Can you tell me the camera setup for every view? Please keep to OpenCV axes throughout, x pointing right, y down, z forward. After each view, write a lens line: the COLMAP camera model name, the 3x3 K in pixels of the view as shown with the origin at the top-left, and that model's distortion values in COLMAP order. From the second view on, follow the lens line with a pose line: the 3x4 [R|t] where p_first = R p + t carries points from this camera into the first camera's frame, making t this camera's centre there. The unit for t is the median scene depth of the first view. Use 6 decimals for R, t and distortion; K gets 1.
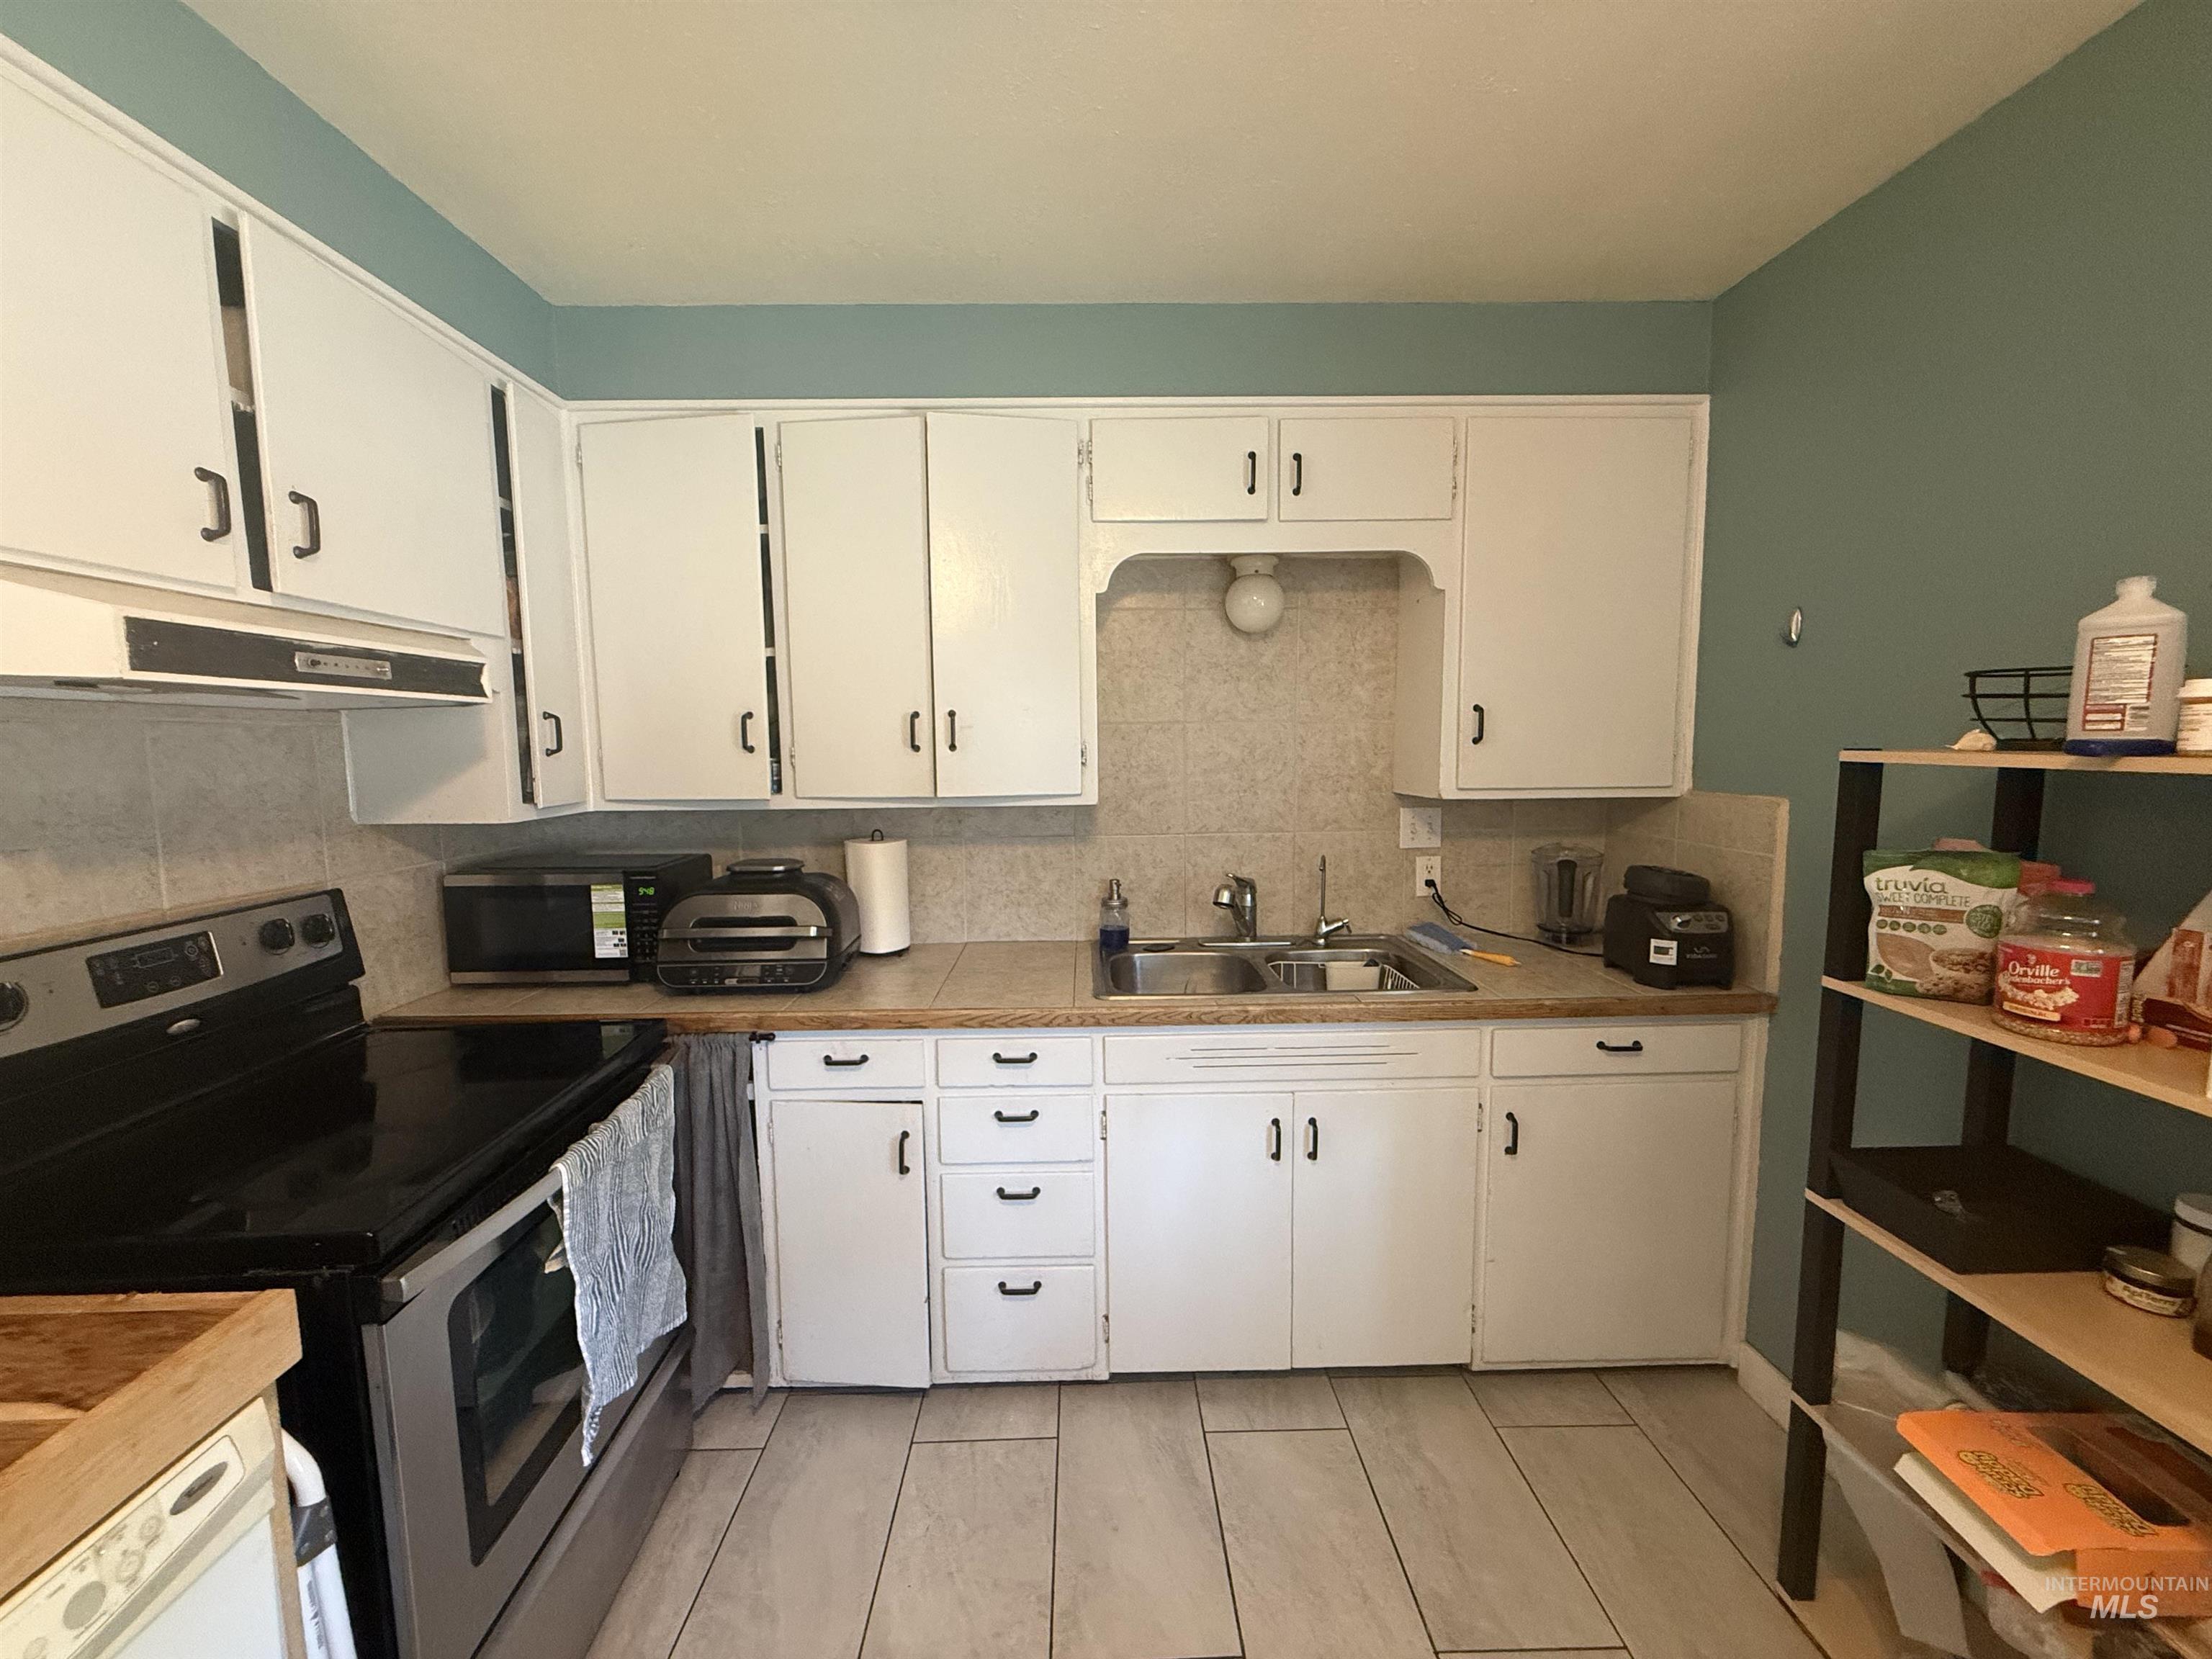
lens RADIAL K [[887.3, 0, 1098.5], [0, 887.3, 830.3], [0, 0, 1]] dist [0.002048, 0.000118]
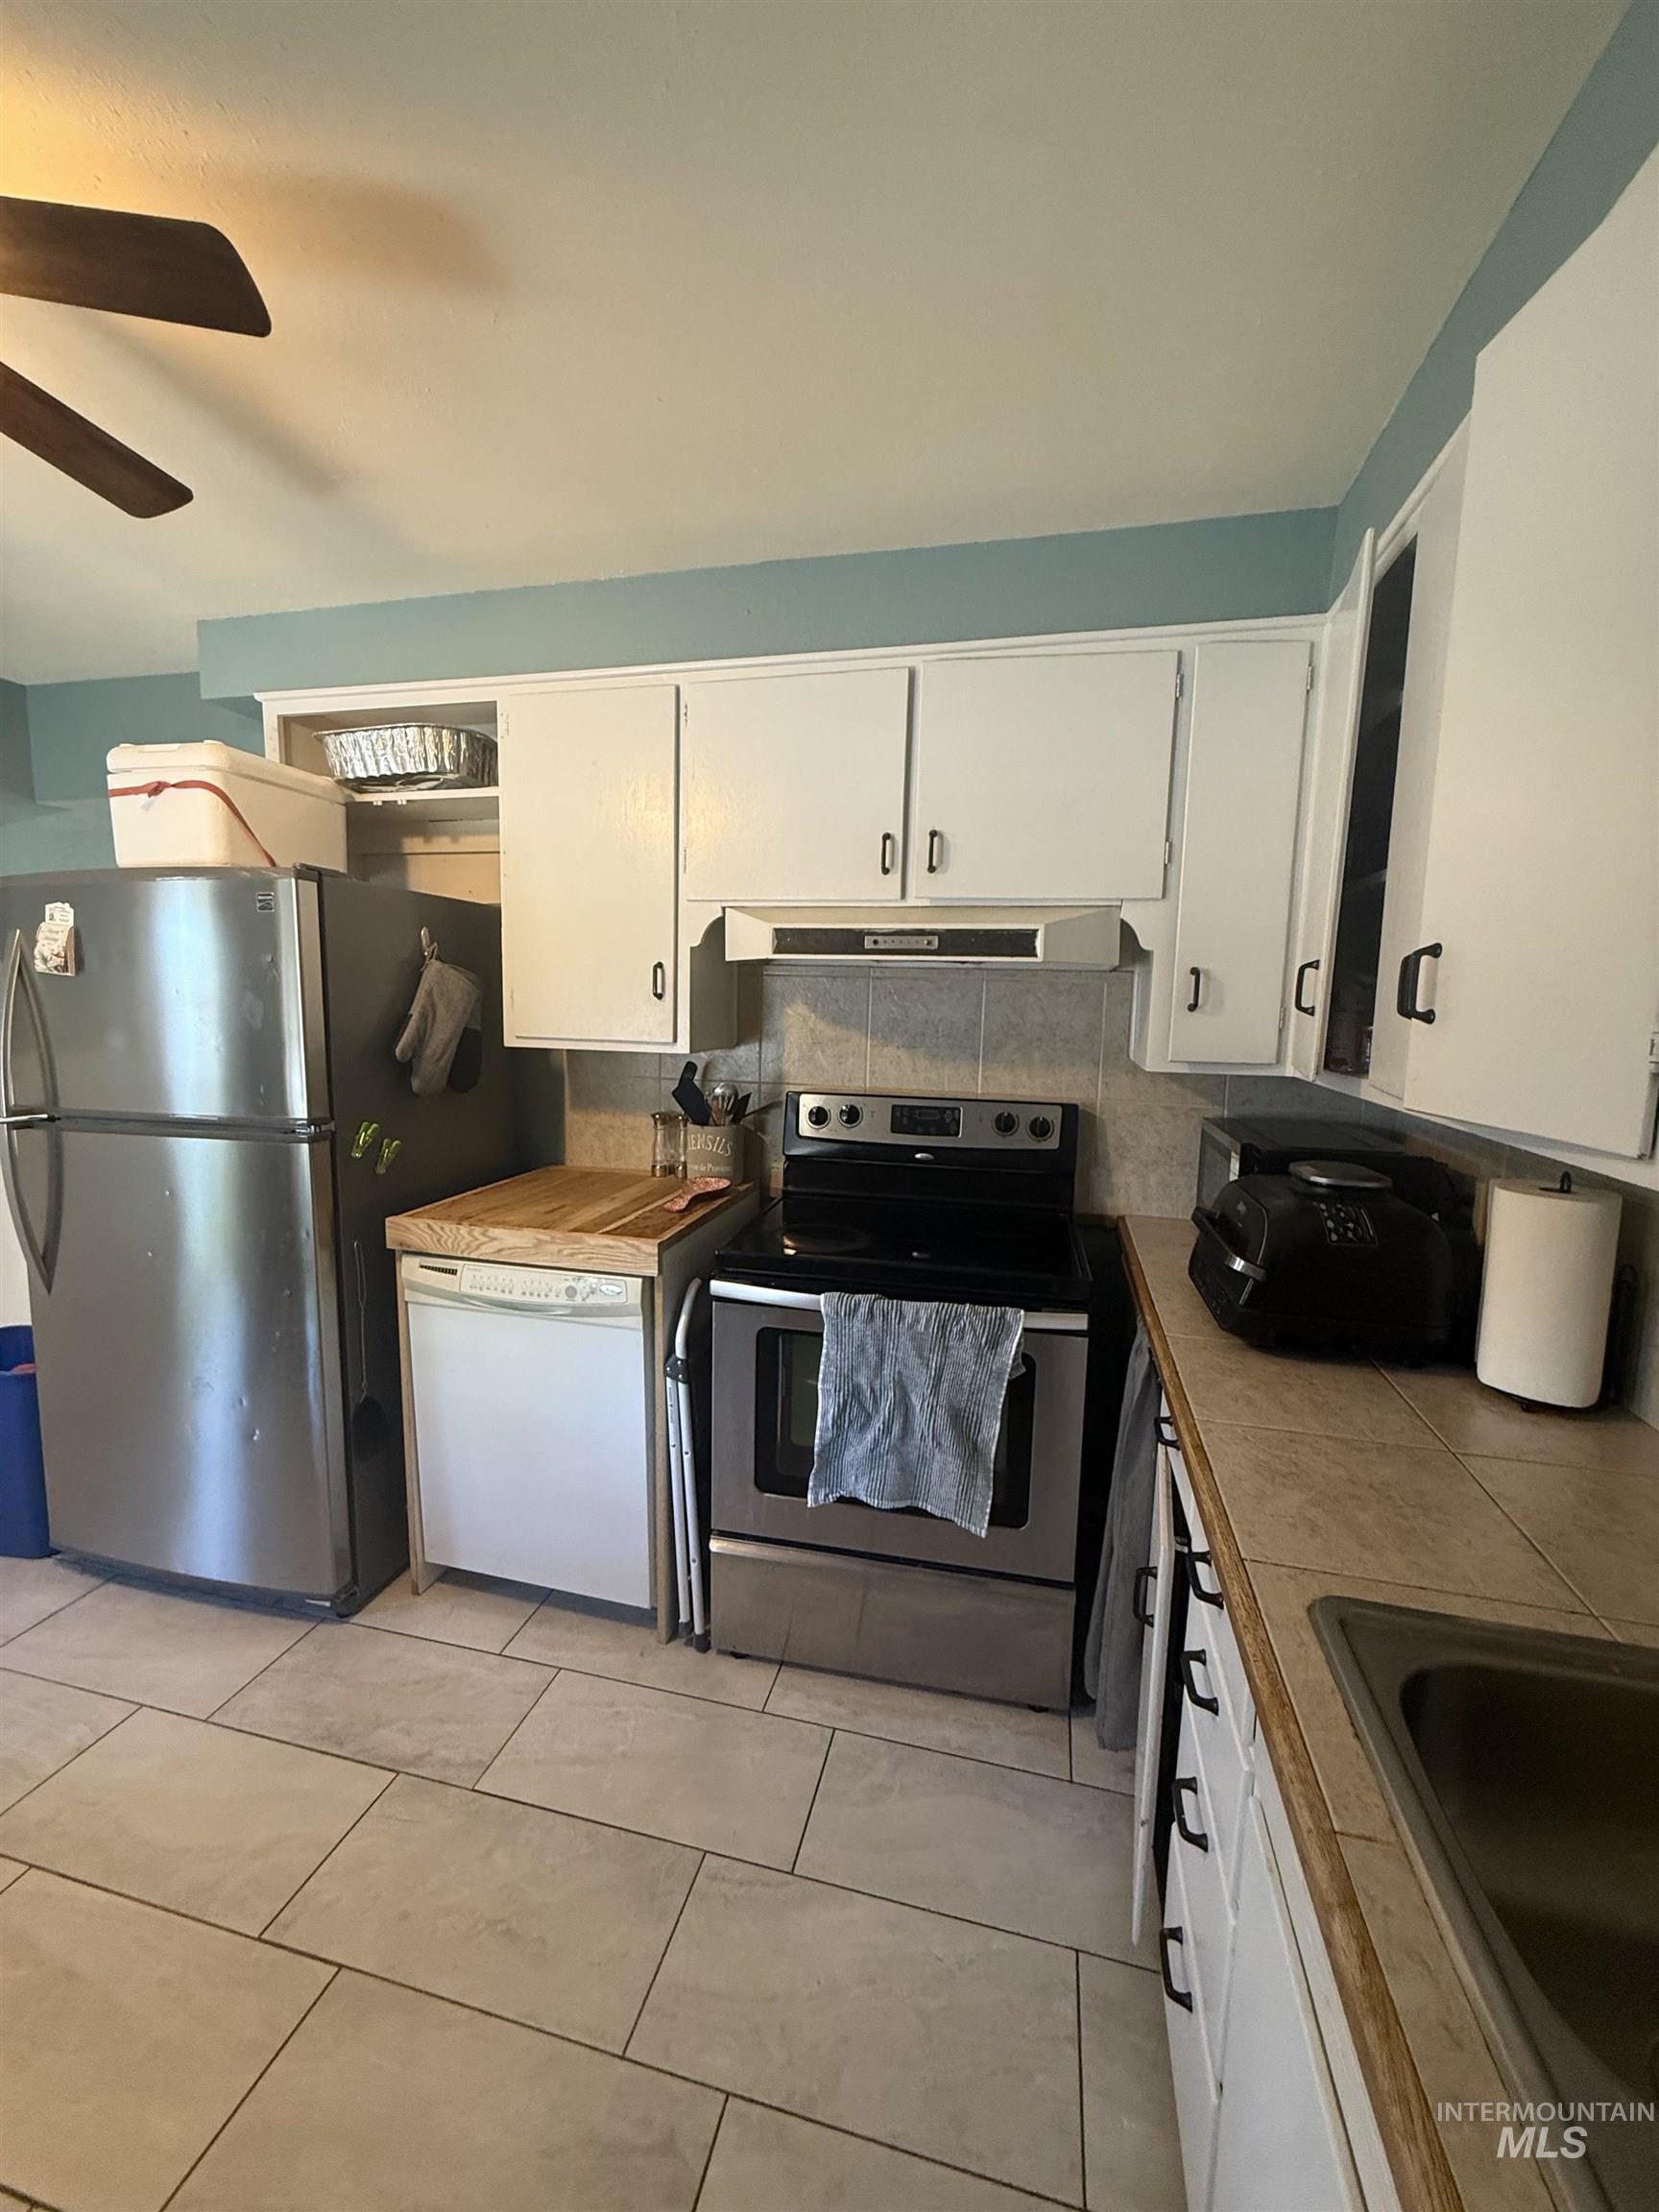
lens RADIAL K [[887.3, 0, 829.8], [0, 887.3, 1103.0], [0, 0, 1]] dist [0.002048, 0.000118]
pose [[-0.265494, 0.124641, -0.956022, 0.649038], [-0.114503, 0.980514, 0.159632, -0.135042], [0.957289, 0.151848, -0.246049, 1.229937]]
